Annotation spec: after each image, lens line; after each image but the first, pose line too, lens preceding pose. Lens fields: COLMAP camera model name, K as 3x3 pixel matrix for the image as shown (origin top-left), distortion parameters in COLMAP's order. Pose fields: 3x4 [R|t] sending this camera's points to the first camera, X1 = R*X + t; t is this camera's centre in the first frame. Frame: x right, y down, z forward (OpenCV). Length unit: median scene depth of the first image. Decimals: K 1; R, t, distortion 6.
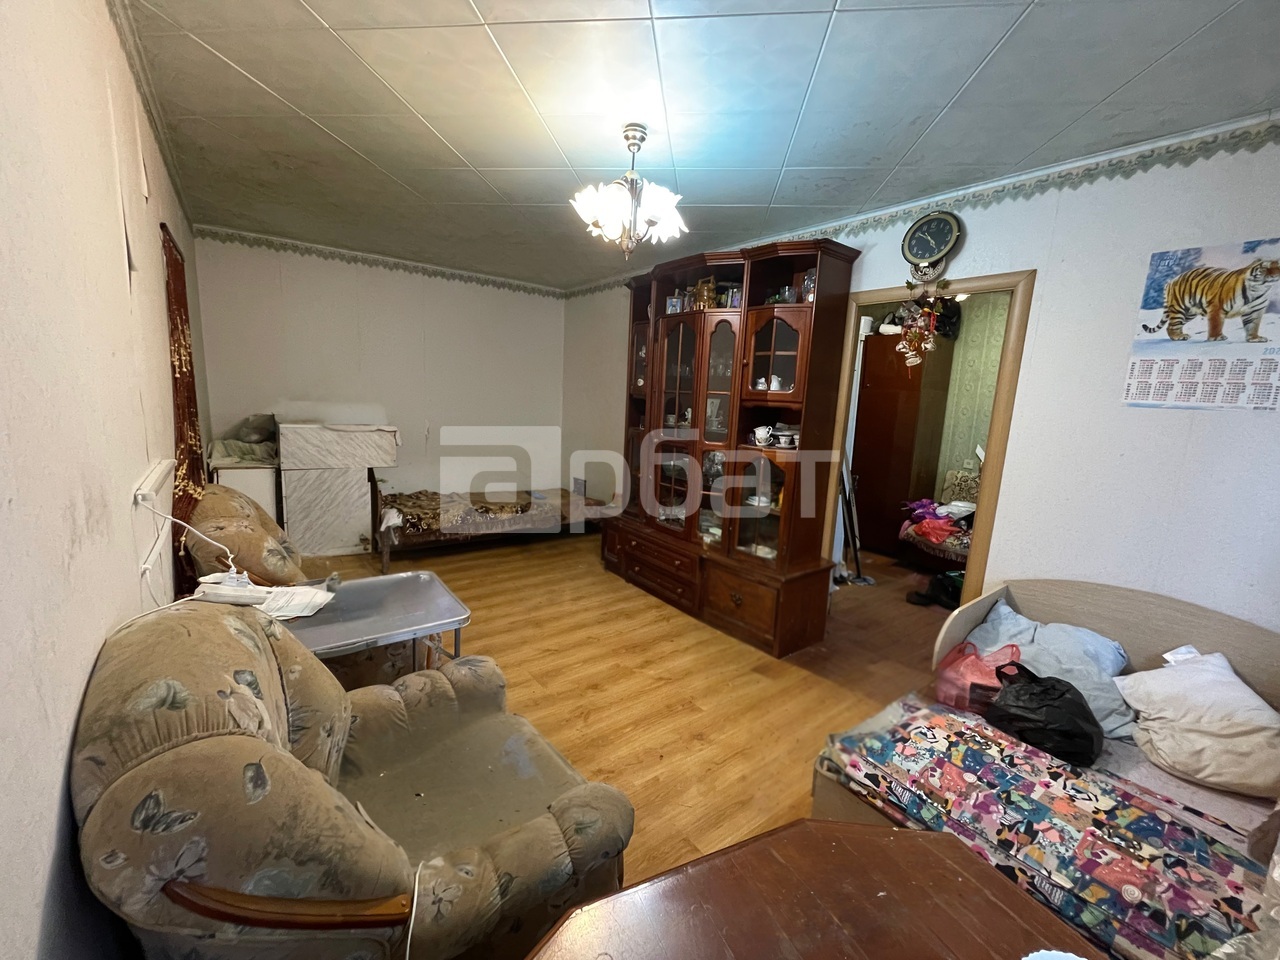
lens RADIAL K [[517.9, 0, 643.7], [0, 517.9, 478.0], [0, 0, 1]] dist [-0.000106, -0.000019]
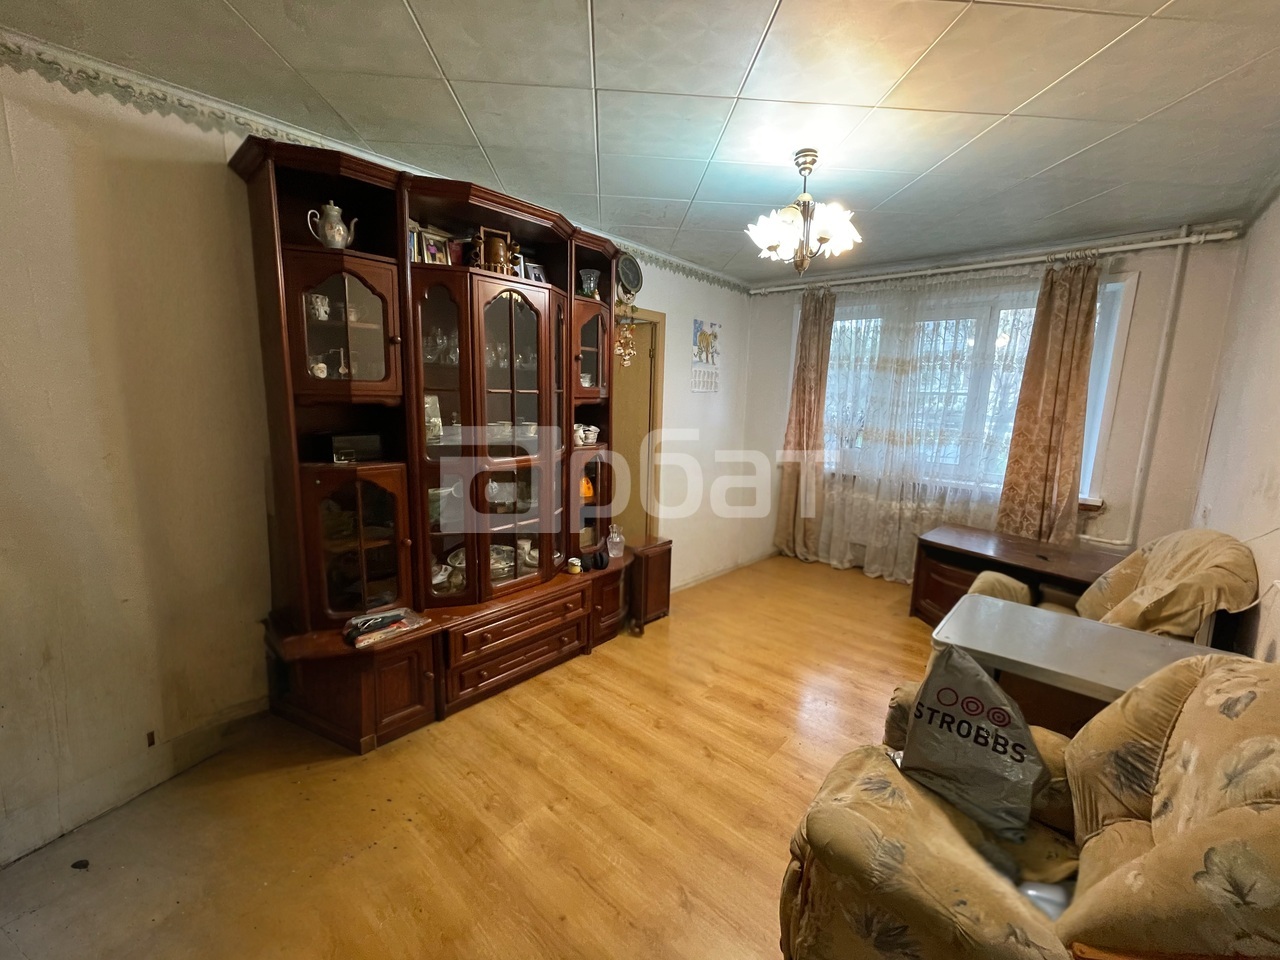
lens RADIAL K [[517.9, 0, 643.7], [0, 517.9, 478.0], [0, 0, 1]] dist [-0.000106, -0.000019]
pose [[-0.193219, -0.219650, 0.956253, -0.864945], [0.117270, 0.962463, 0.244771, -0.268505], [-0.974122, 0.159434, -0.160208, 1.252275]]
